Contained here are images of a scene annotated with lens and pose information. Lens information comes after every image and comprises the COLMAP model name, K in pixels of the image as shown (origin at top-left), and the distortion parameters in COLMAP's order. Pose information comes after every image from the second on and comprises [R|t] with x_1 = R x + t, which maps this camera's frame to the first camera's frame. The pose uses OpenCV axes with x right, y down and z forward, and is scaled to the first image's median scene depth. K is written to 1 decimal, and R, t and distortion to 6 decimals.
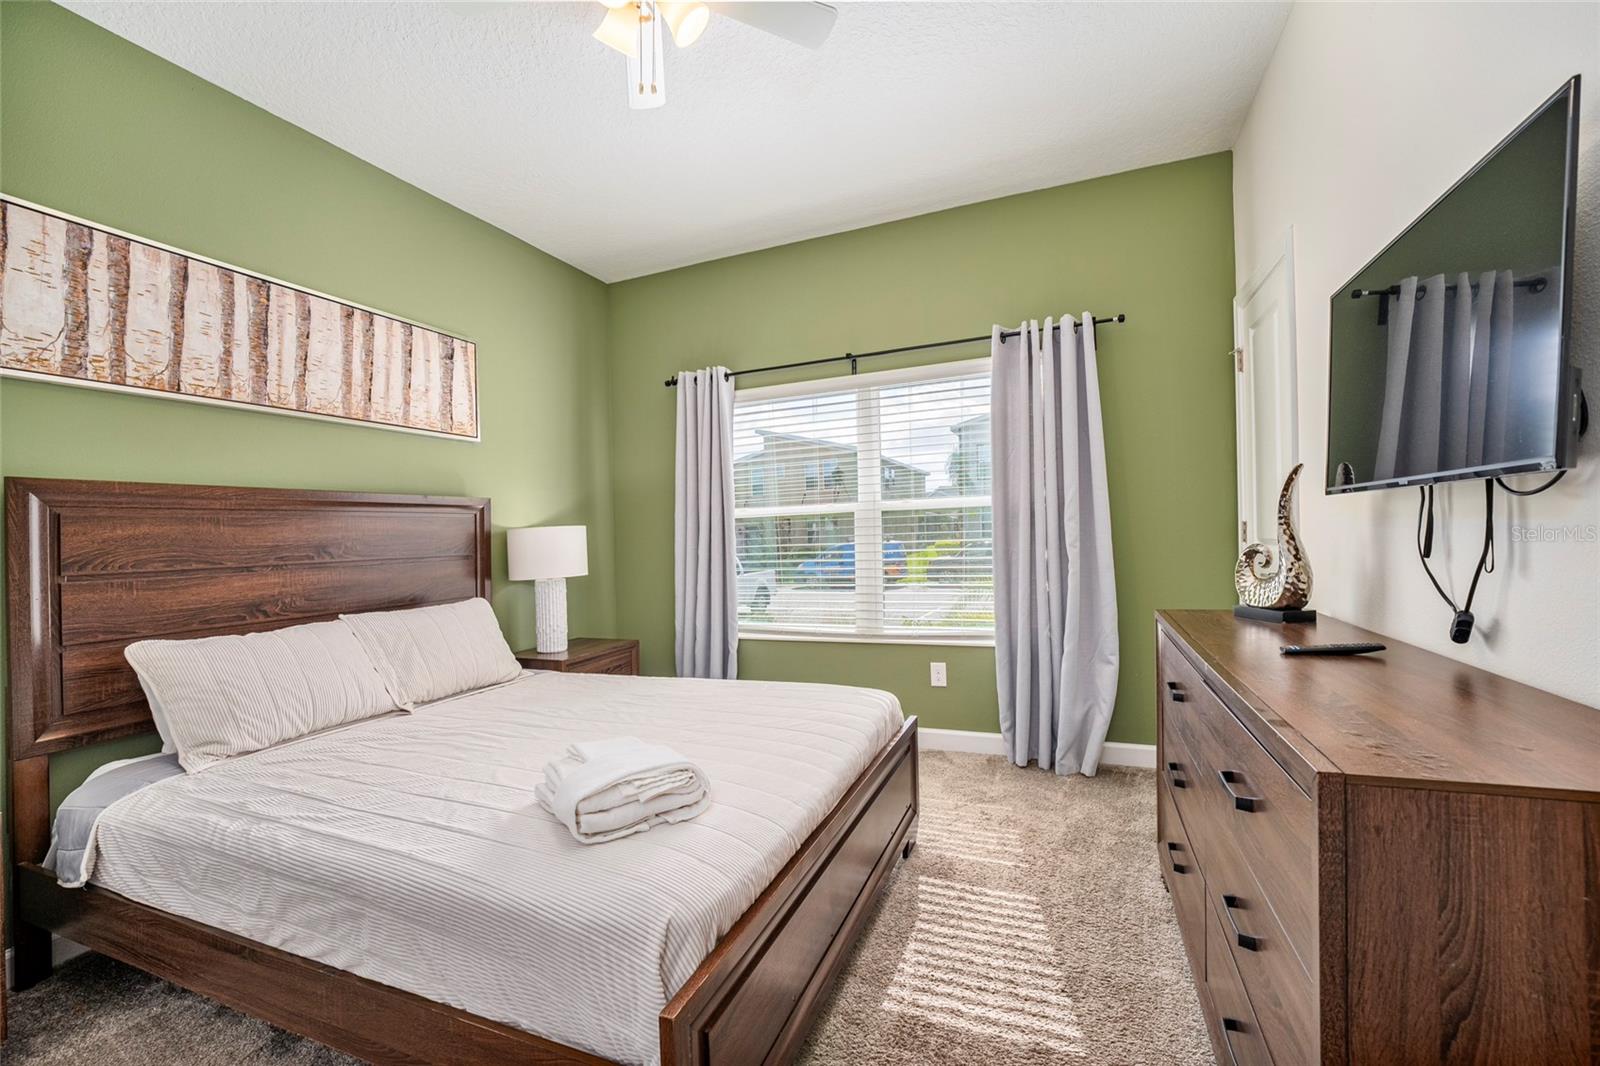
lens RADIAL K [[657.5, 0, 804.3], [0, 657.5, 530.4], [0, 0, 1]] dist [-0.010819, 0.002126]
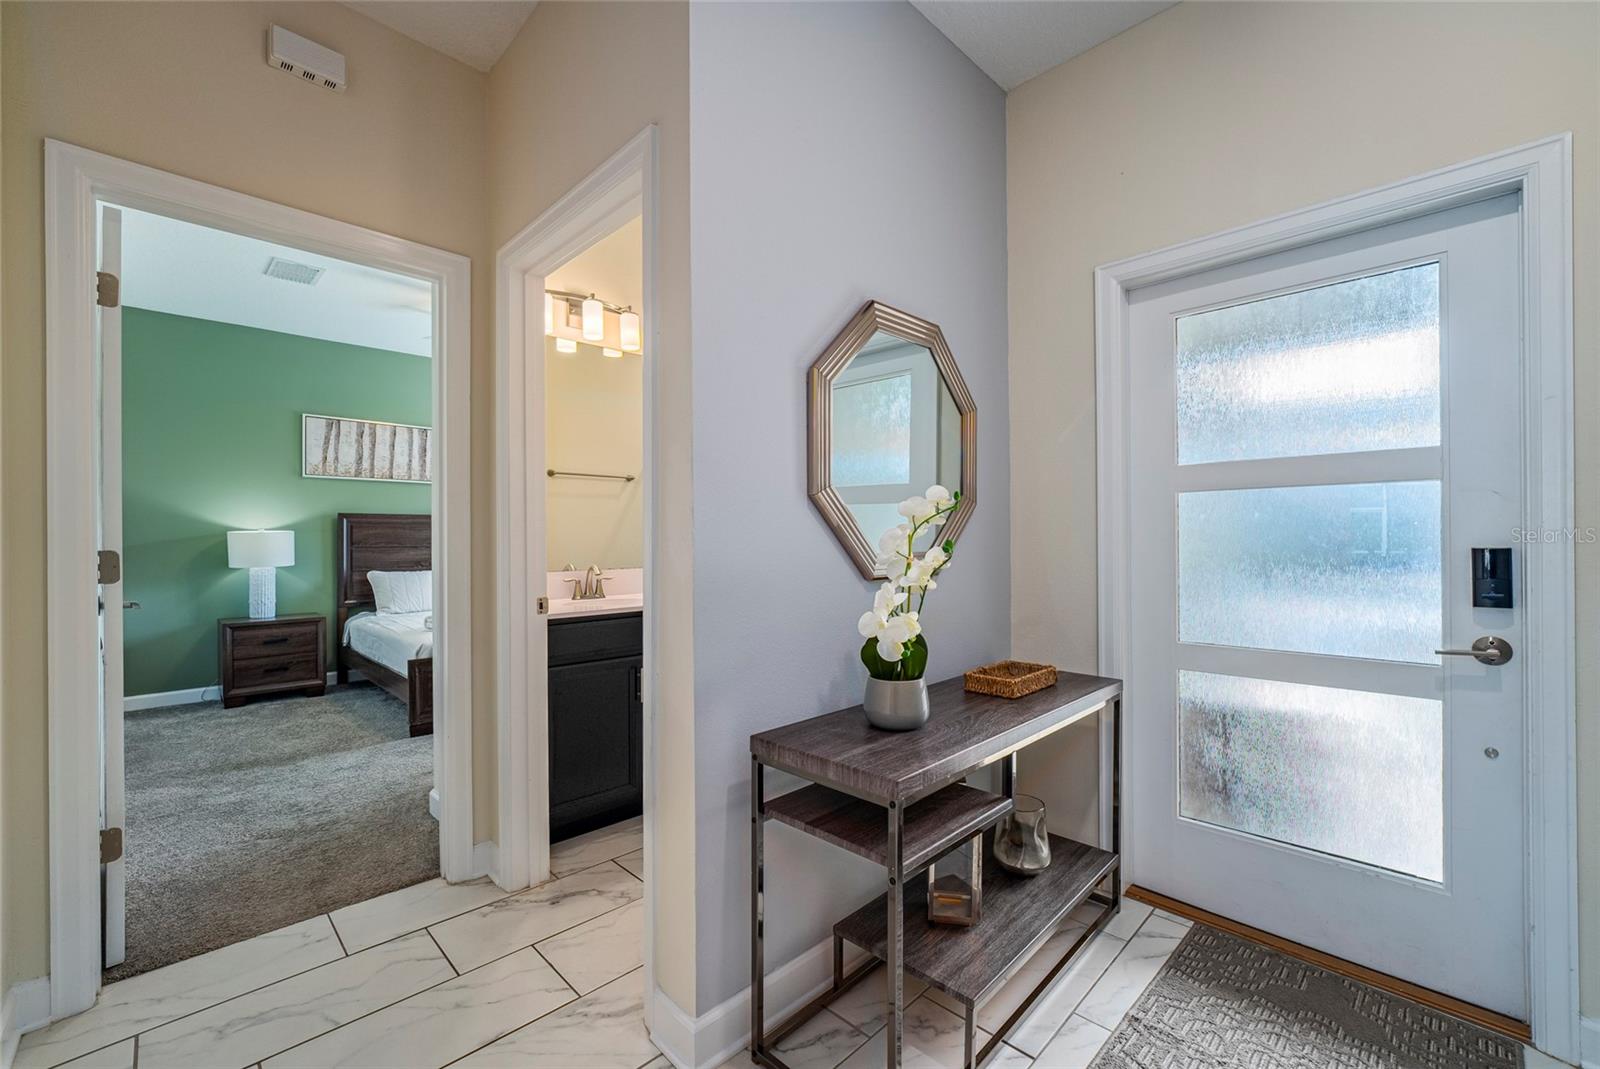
lens RADIAL K [[657.5, 0, 802.9], [0, 657.5, 540.1], [0, 0, 1]] dist [-0.010819, 0.002126]
pose [[0.922569, 0.026496, -0.384922, 1.681120], [-0.022843, 0.999640, 0.014058, -0.042651], [0.385156, -0.004177, 0.922842, -0.841987]]
